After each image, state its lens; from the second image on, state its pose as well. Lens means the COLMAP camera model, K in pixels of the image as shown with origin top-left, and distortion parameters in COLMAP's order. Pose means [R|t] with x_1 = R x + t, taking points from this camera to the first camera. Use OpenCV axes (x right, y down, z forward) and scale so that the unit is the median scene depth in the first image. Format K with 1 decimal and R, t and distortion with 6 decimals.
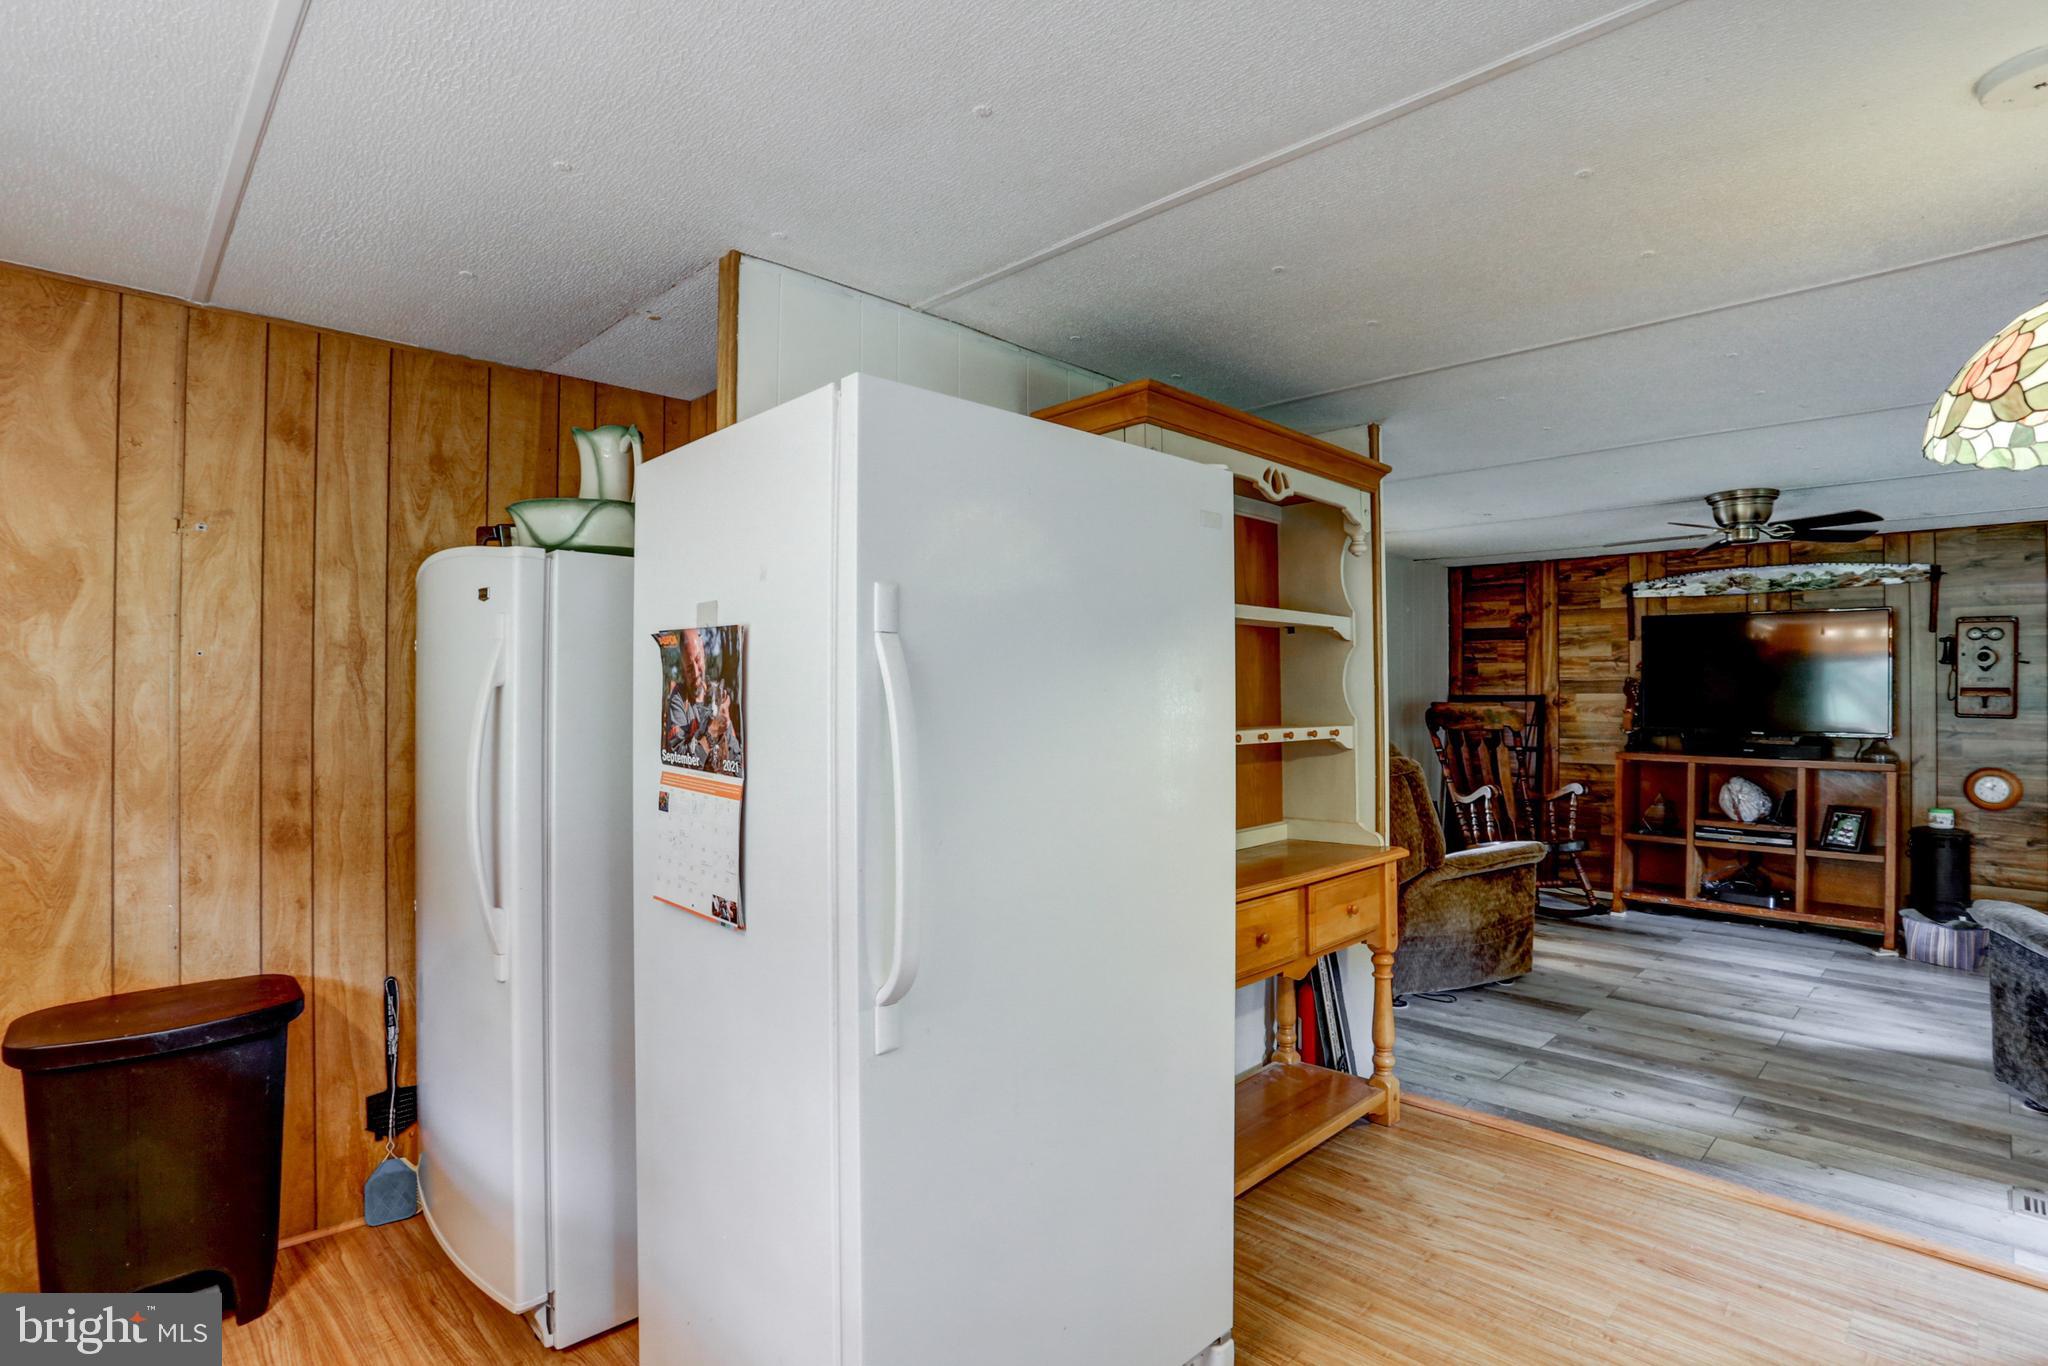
lens RADIAL K [[1006.8, 0, 997.6], [0, 1006.8, 677.2], [0, 0, 1]] dist [-0.093237, 0.037316]
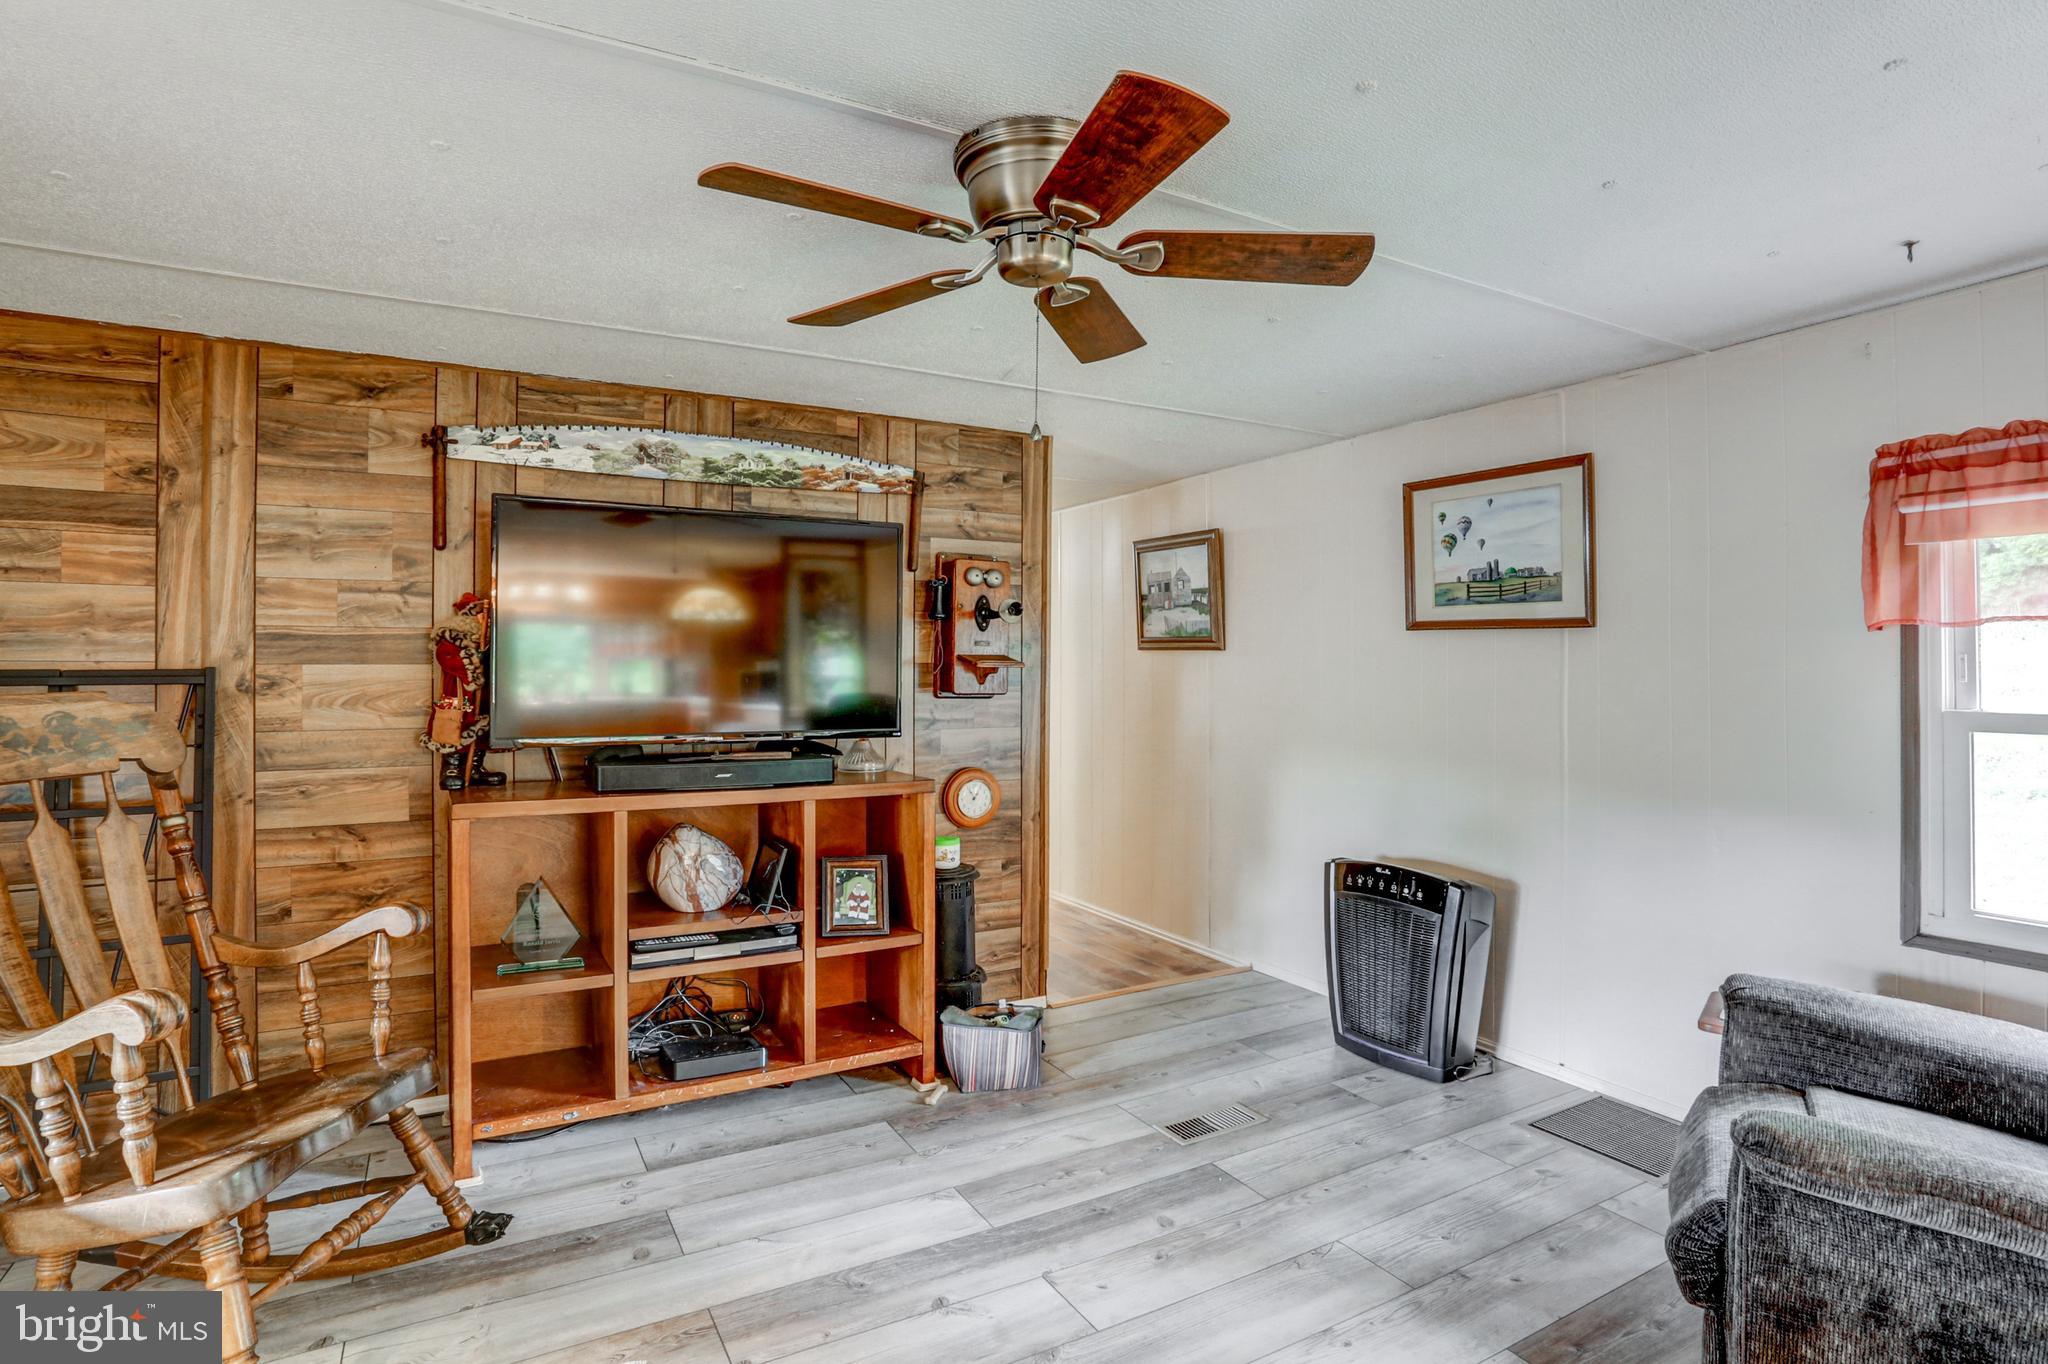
lens RADIAL K [[983.8, 0, 1025.5], [0, 983.8, 669.9], [0, 0, 1]] dist [-0.080719, 0.033031]
pose [[0.214586, -0.009789, 0.976656, 0.328842], [-0.015279, 0.999794, 0.013378, 0.011023], [-0.976586, -0.017793, 0.214392, 0.778991]]
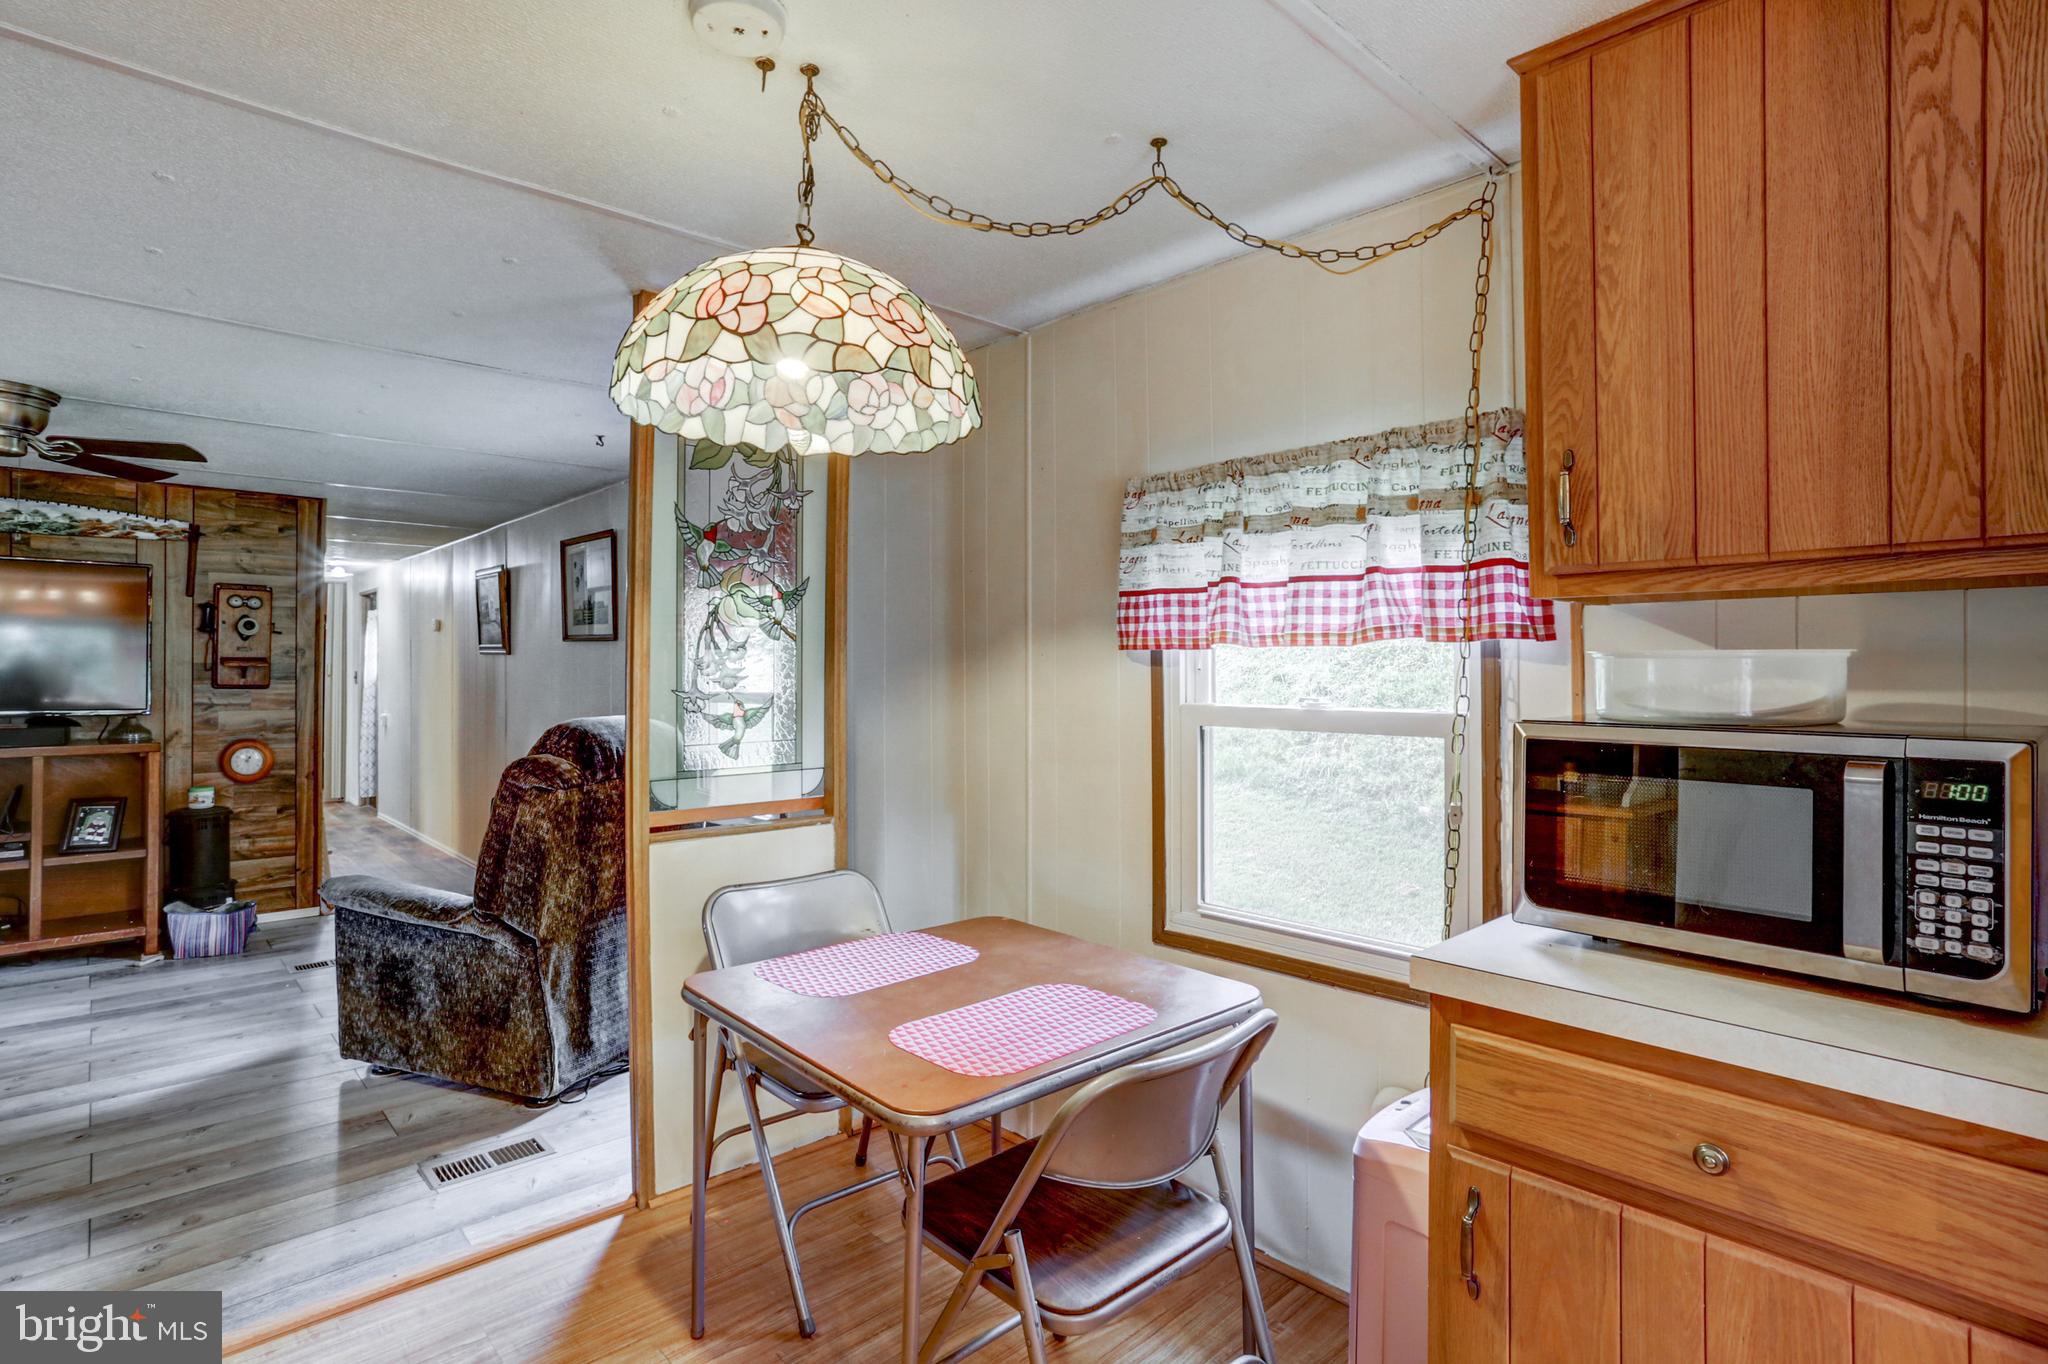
lens RADIAL K [[1013.7, 0, 1017.7], [0, 1013.7, 671.6], [0, 0, 1]] dist [-0.035248, 0.020445]
pose [[0.009843, -0.005141, 0.999938, 0.022404], [-0.018244, 0.999819, 0.005320, 0.005203], [-0.999785, -0.018295, 0.009747, 0.188219]]
